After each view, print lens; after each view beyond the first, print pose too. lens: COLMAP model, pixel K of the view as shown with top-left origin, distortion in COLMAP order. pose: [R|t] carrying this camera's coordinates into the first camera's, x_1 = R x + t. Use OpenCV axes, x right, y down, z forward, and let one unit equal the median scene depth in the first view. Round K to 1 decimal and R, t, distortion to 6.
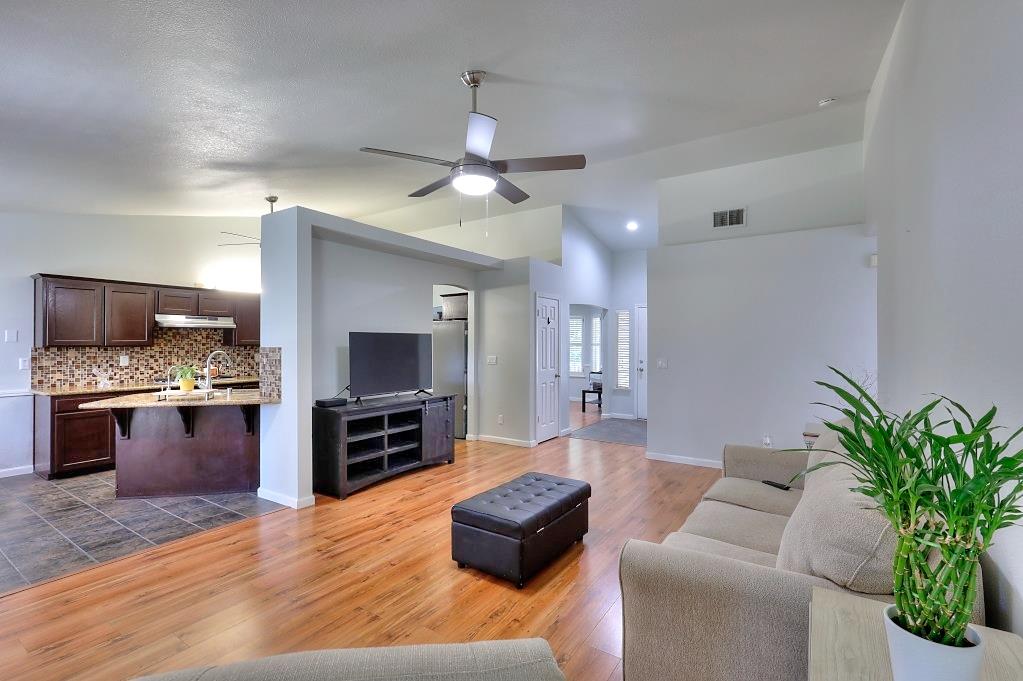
lens RADIAL K [[460.8, 0, 516.2], [0, 460.8, 339.4], [0, 0, 1]] dist [-0.001575, 0.000807]
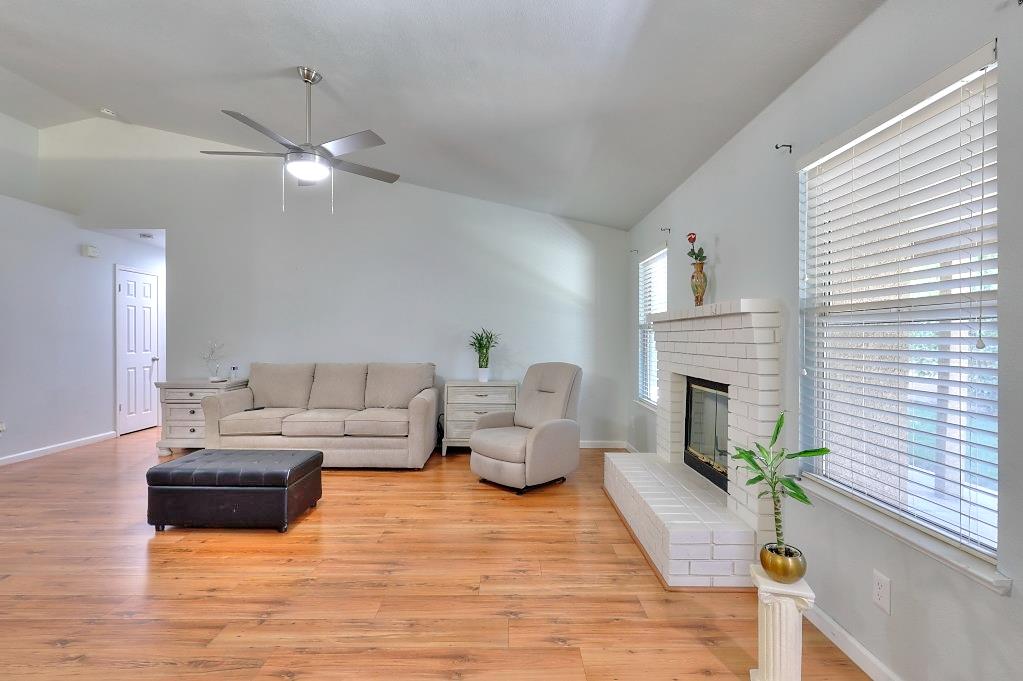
lens RADIAL K [[460.8, 0, 513.4], [0, 460.8, 341.3], [0, 0, 1]] dist [-0.001575, 0.000807]
pose [[-0.561899, -0.011831, 0.827121, -0.802714], [-0.011536, 0.999913, 0.006466, 0.043040], [-0.827126, -0.005908, -0.561986, 0.751432]]
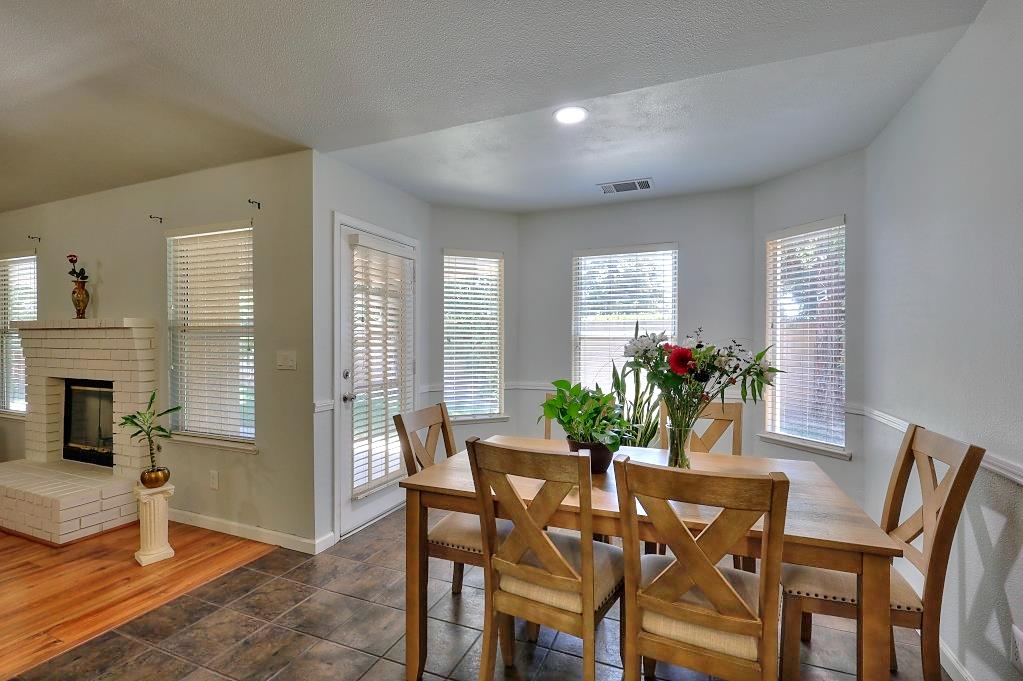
lens RADIAL K [[460.8, 0, 511.9], [0, 460.8, 341.9], [0, 0, 1]] dist [-0.001575, 0.000807]
pose [[-0.981647, -0.001916, -0.190696, -0.974535], [-0.001470, 0.999996, -0.002481, 0.034747], [0.190700, -0.002155, -0.981646, 1.068488]]
